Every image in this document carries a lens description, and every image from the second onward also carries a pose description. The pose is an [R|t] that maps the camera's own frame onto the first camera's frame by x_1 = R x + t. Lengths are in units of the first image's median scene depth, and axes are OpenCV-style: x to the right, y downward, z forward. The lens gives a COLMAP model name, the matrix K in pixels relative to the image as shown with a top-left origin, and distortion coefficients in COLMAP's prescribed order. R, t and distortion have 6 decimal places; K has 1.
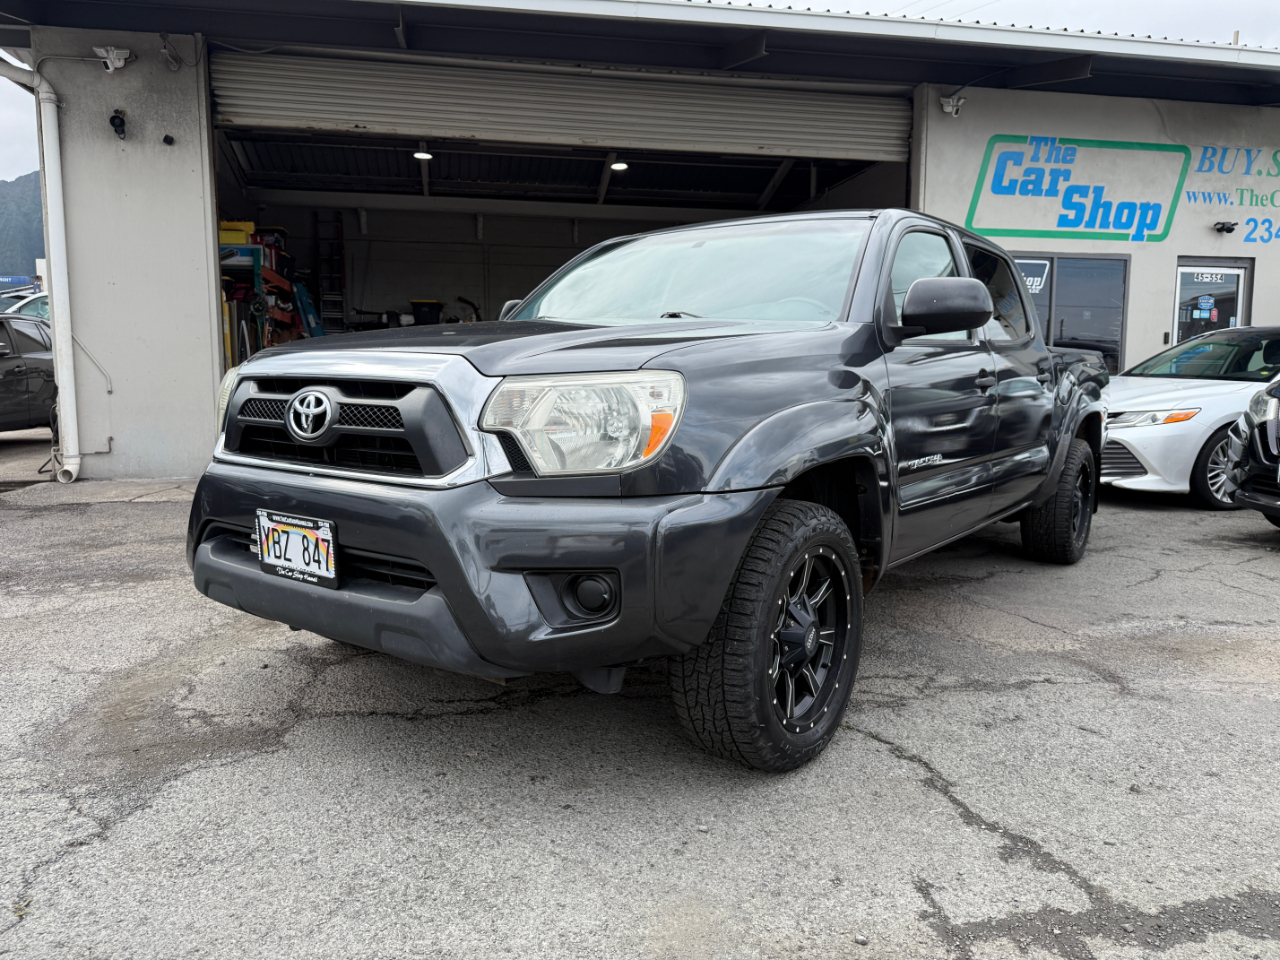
lens RADIAL K [[906.8, 0, 637.2], [0, 906.8, 481.8], [0, 0, 1]] dist [0.017724, -0.025341]
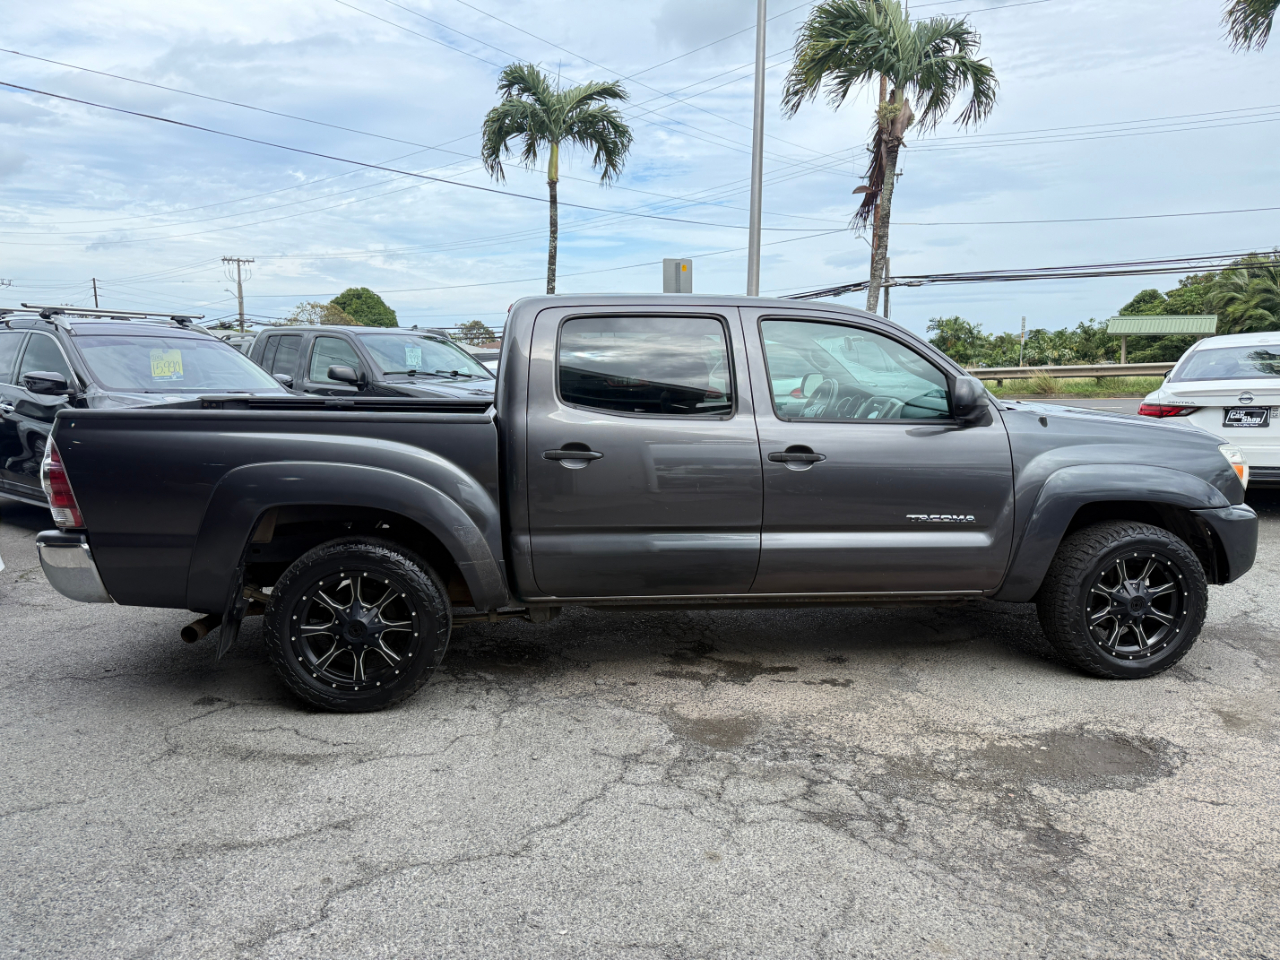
lens RADIAL K [[906.8, 0, 637.2], [0, 906.8, 481.8], [0, 0, 1]] dist [0.017724, -0.025341]
pose [[-0.692328, -0.111841, 0.712863, -0.791914], [0.071016, 0.972559, 0.221555, -0.438319], [-0.718080, 0.204013, -0.665387, 2.567025]]
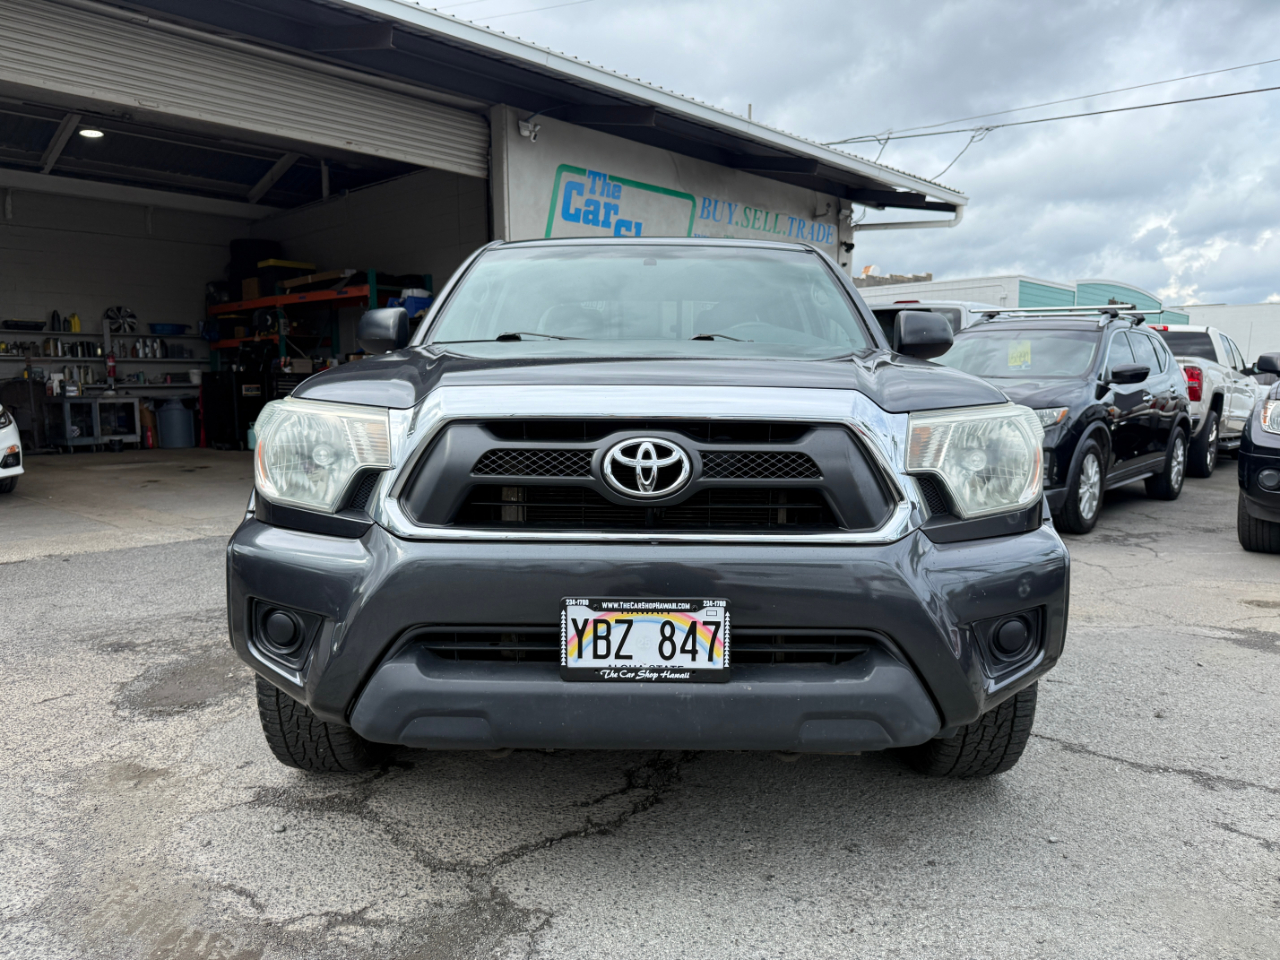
lens RADIAL K [[904.7, 0, 634.6], [0, 904.7, 478.5], [0, 0, 1]] dist [0.104280, -0.130397]
pose [[0.813288, -0.064701, 0.578253, -0.613890], [0.072307, 0.997333, 0.009896, -0.054356], [-0.577351, 0.033763, 0.815798, 0.275773]]
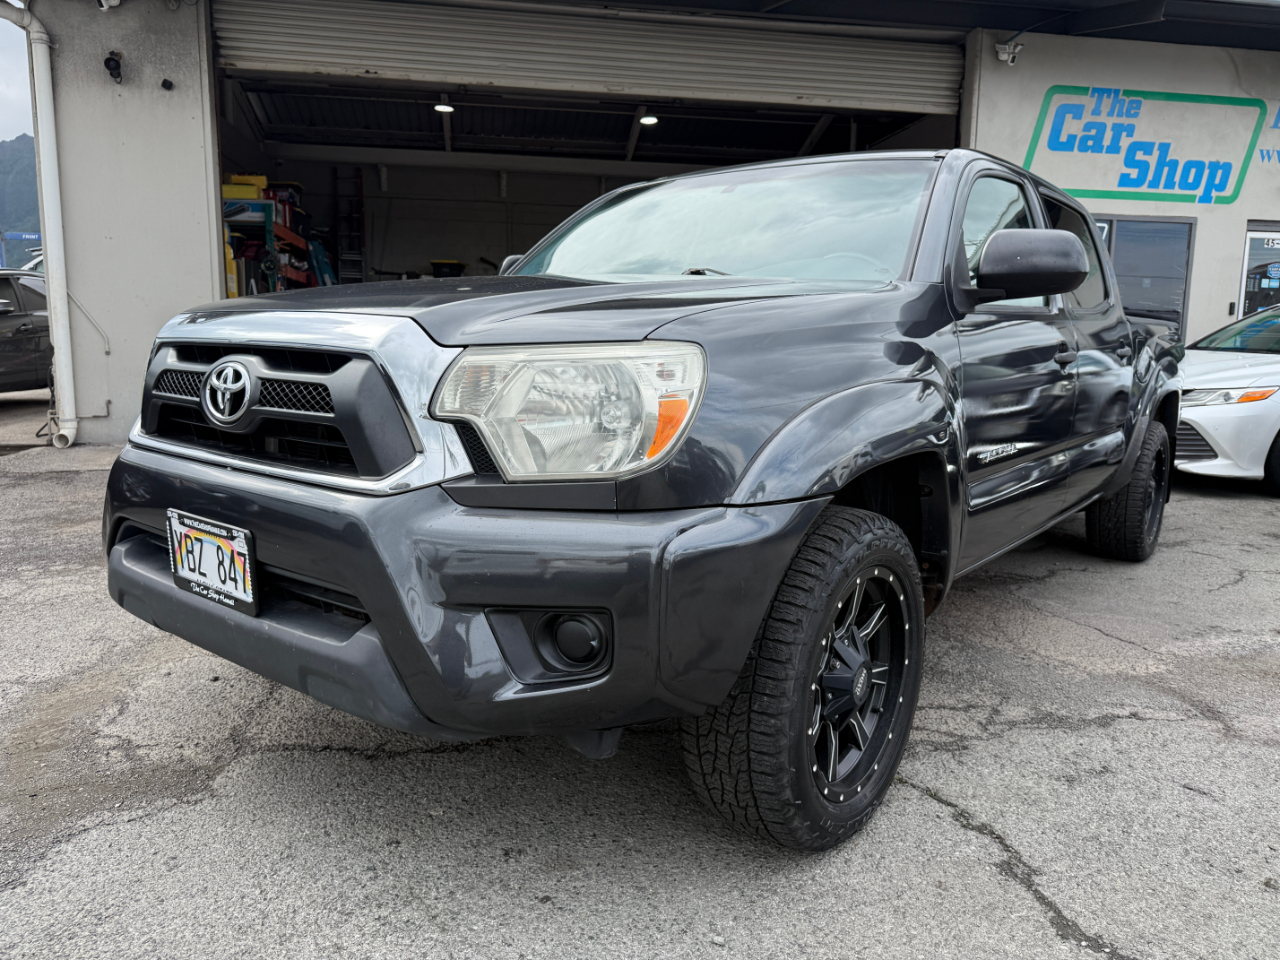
lens RADIAL K [[911.3, 0, 640.0], [0, 911.3, 480.0], [0, 0, 1]] dist [-0.002524, -0.002357]
pose [[0.999507, 0.016351, -0.026802, 0.013903], [-0.015390, 0.999245, 0.035683, -0.023507], [0.027366, -0.035253, 0.999004, 0.164510]]
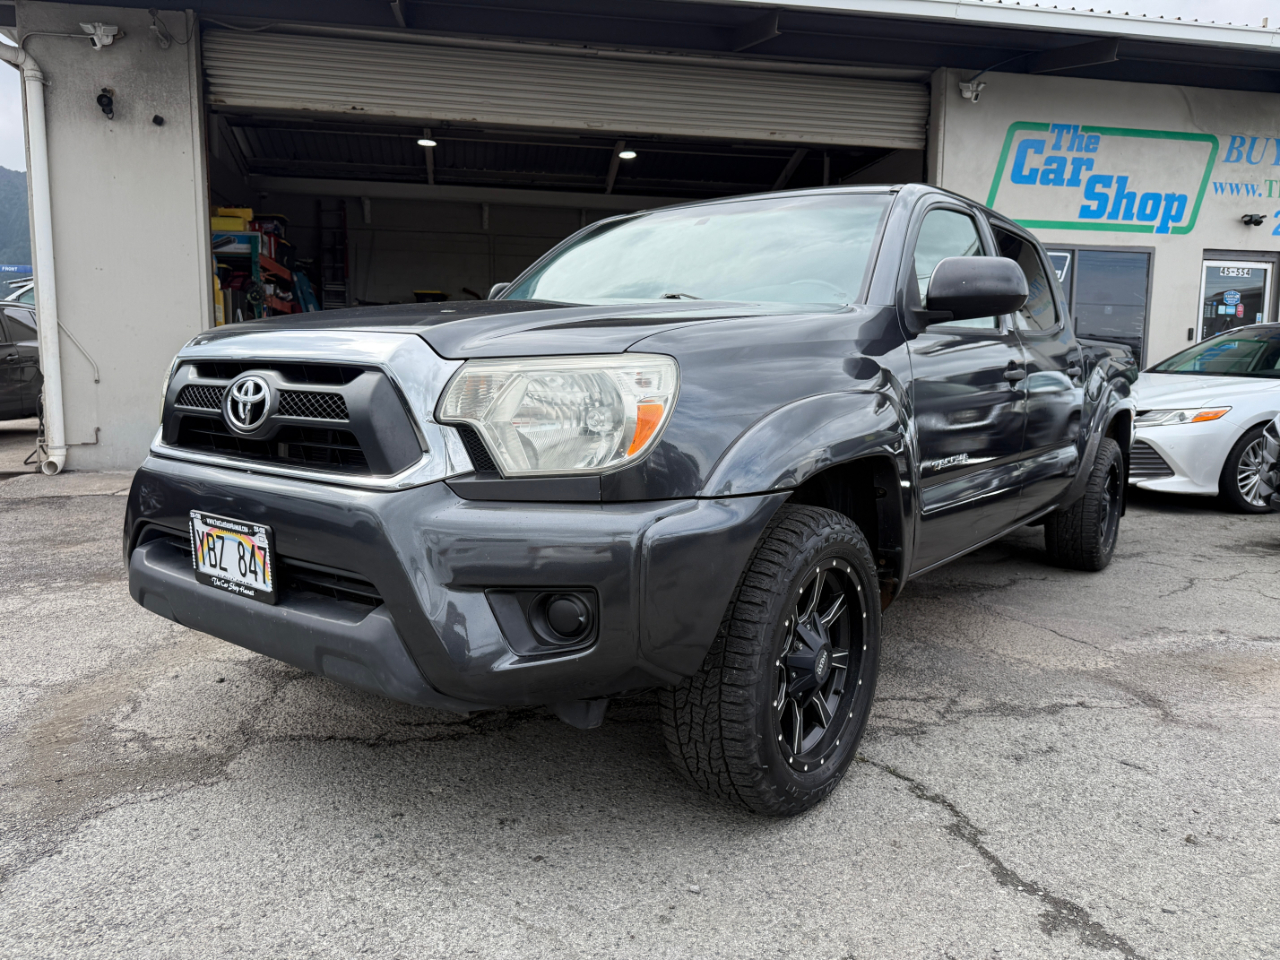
lens RADIAL K [[909.4, 0, 639.8], [0, 909.4, 484.3], [0, 0, 1]] dist [0.004286, -0.009110]
pose [[0.999940, 0.008488, -0.006982, 0.016183], [-0.008431, 0.999932, 0.008109, -0.004746], [0.007050, -0.008050, 0.999943, 0.097397]]
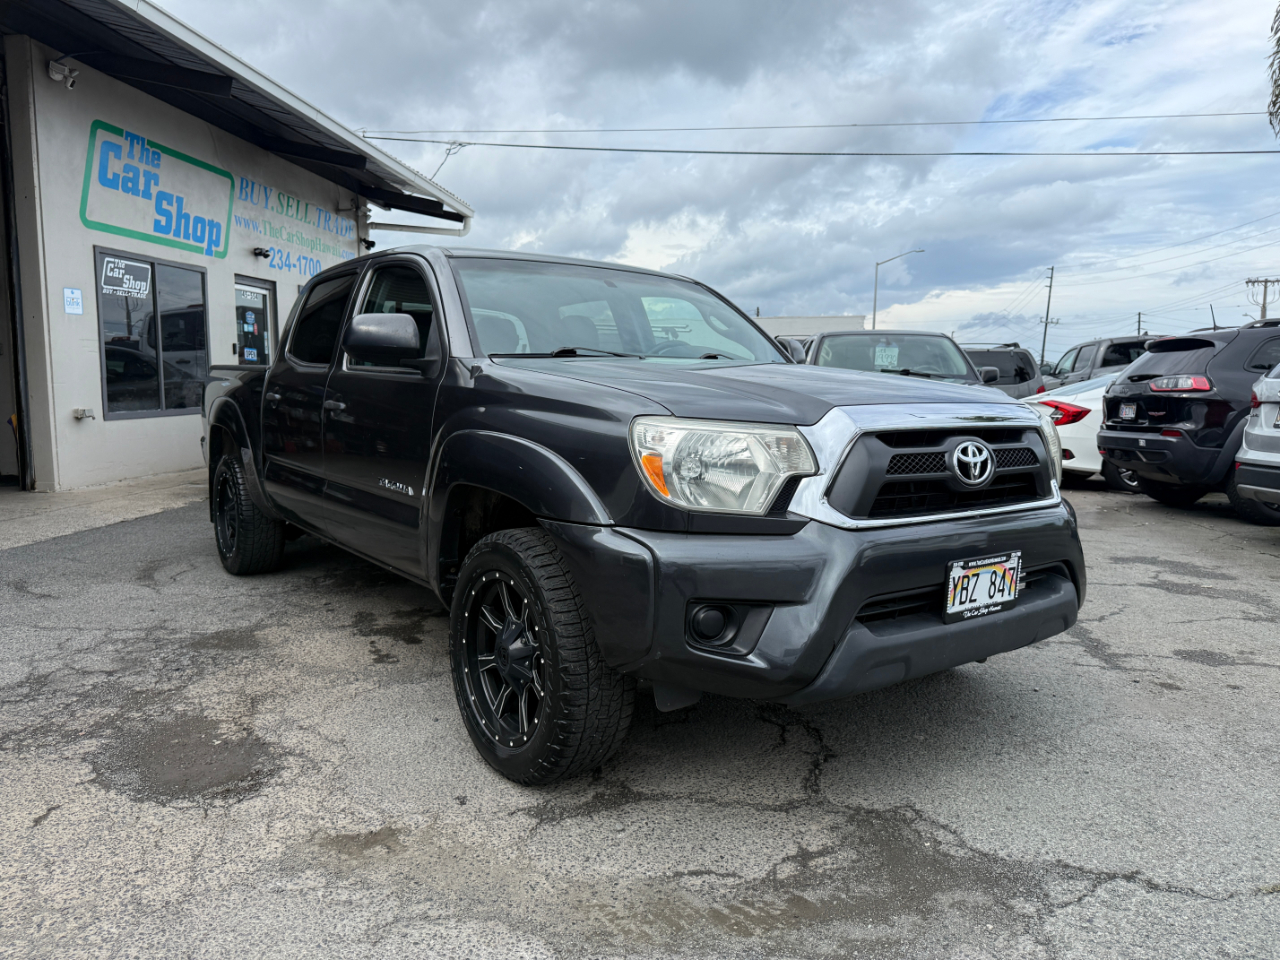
lens RADIAL K [[910.4, 0, 653.6], [0, 910.4, 464.0], [0, 0, 1]] dist [0.004602, -0.002727]
pose [[0.289492, -0.091130, 0.952832, -1.130428], [0.105548, 0.992426, 0.062849, -0.135869], [-0.951343, 0.082375, 0.296918, 0.776906]]
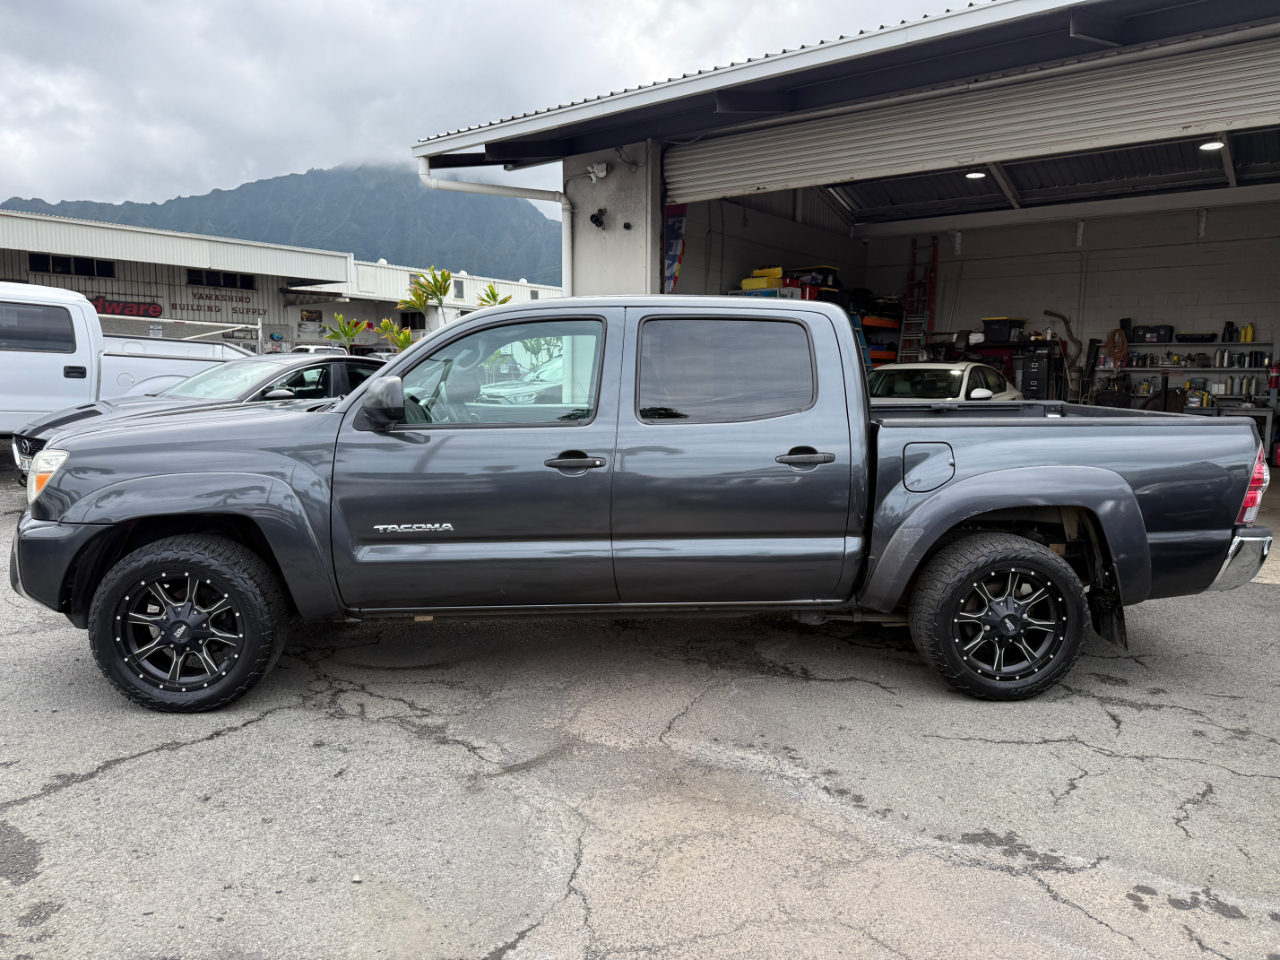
lens RADIAL K [[884.0, 0, 636.8], [0, 884.0, 498.5], [0, 0, 1]] dist [0.062139, -0.077448]
pose [[0.648939, 0.107015, -0.753277, 1.425521], [-0.092826, 0.993799, 0.061217, -0.167499], [0.755157, 0.030198, 0.654849, 0.475591]]
